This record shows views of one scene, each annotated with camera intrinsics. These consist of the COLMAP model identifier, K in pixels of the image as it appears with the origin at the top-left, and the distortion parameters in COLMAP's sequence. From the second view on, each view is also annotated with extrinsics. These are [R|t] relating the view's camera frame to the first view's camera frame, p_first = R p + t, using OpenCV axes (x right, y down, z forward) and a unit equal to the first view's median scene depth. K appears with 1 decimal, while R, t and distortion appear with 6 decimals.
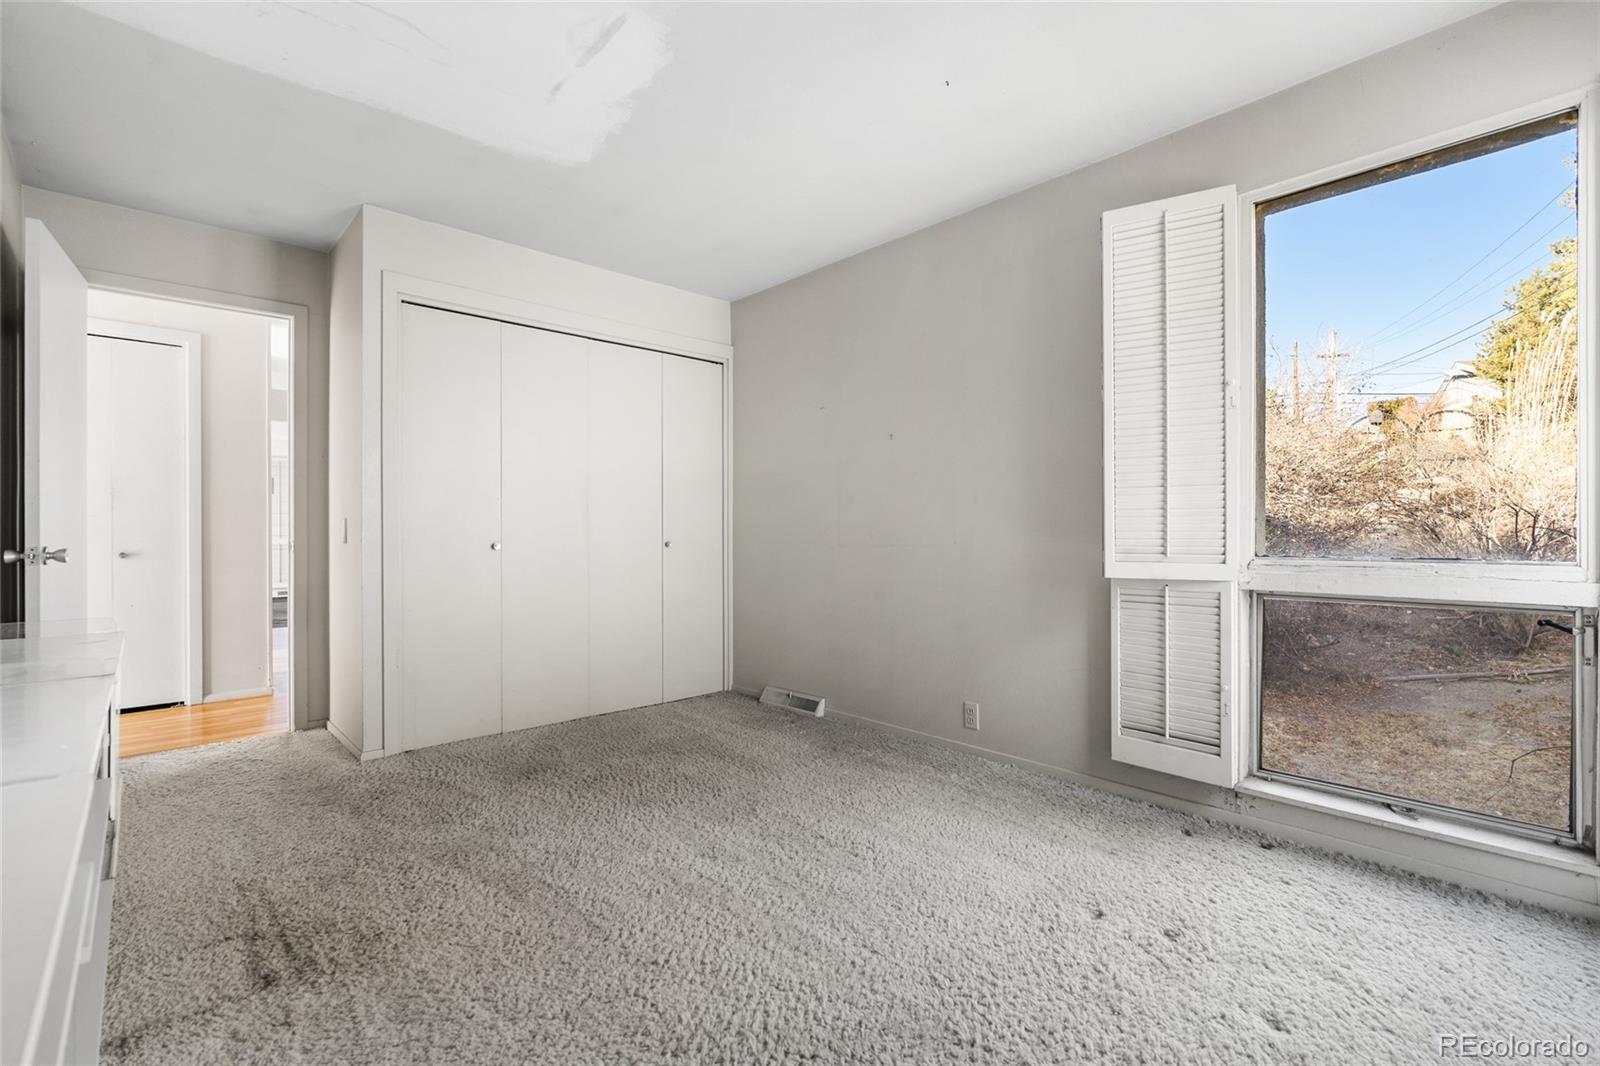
lens RADIAL K [[715.2, 0, 807.3], [0, 715.2, 537.0], [0, 0, 1]] dist [-0.008649, -0.000080]
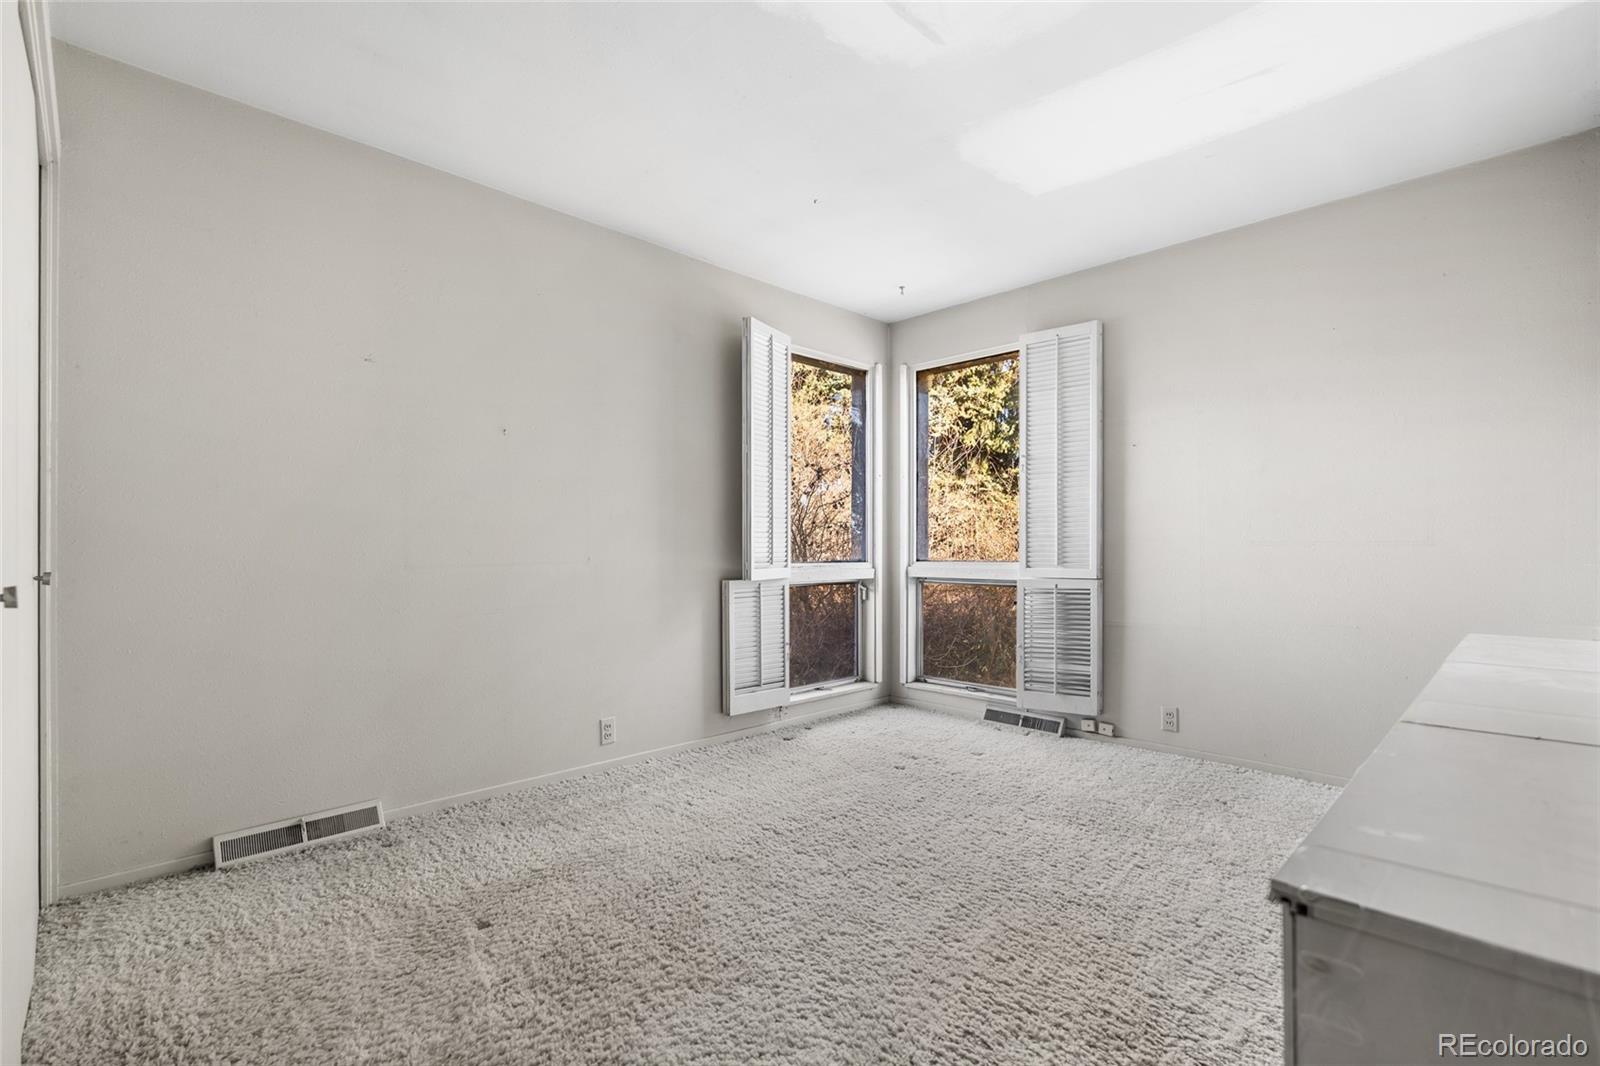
lens RADIAL K [[715.2, 0, 807.0], [0, 715.2, 538.6], [0, 0, 1]] dist [-0.008649, -0.000080]
pose [[-0.025877, 0.006757, 0.999642, -0.984624], [-0.000624, 0.999977, -0.006776, -0.019094], [-0.999665, -0.000799, -0.025872, 0.922228]]
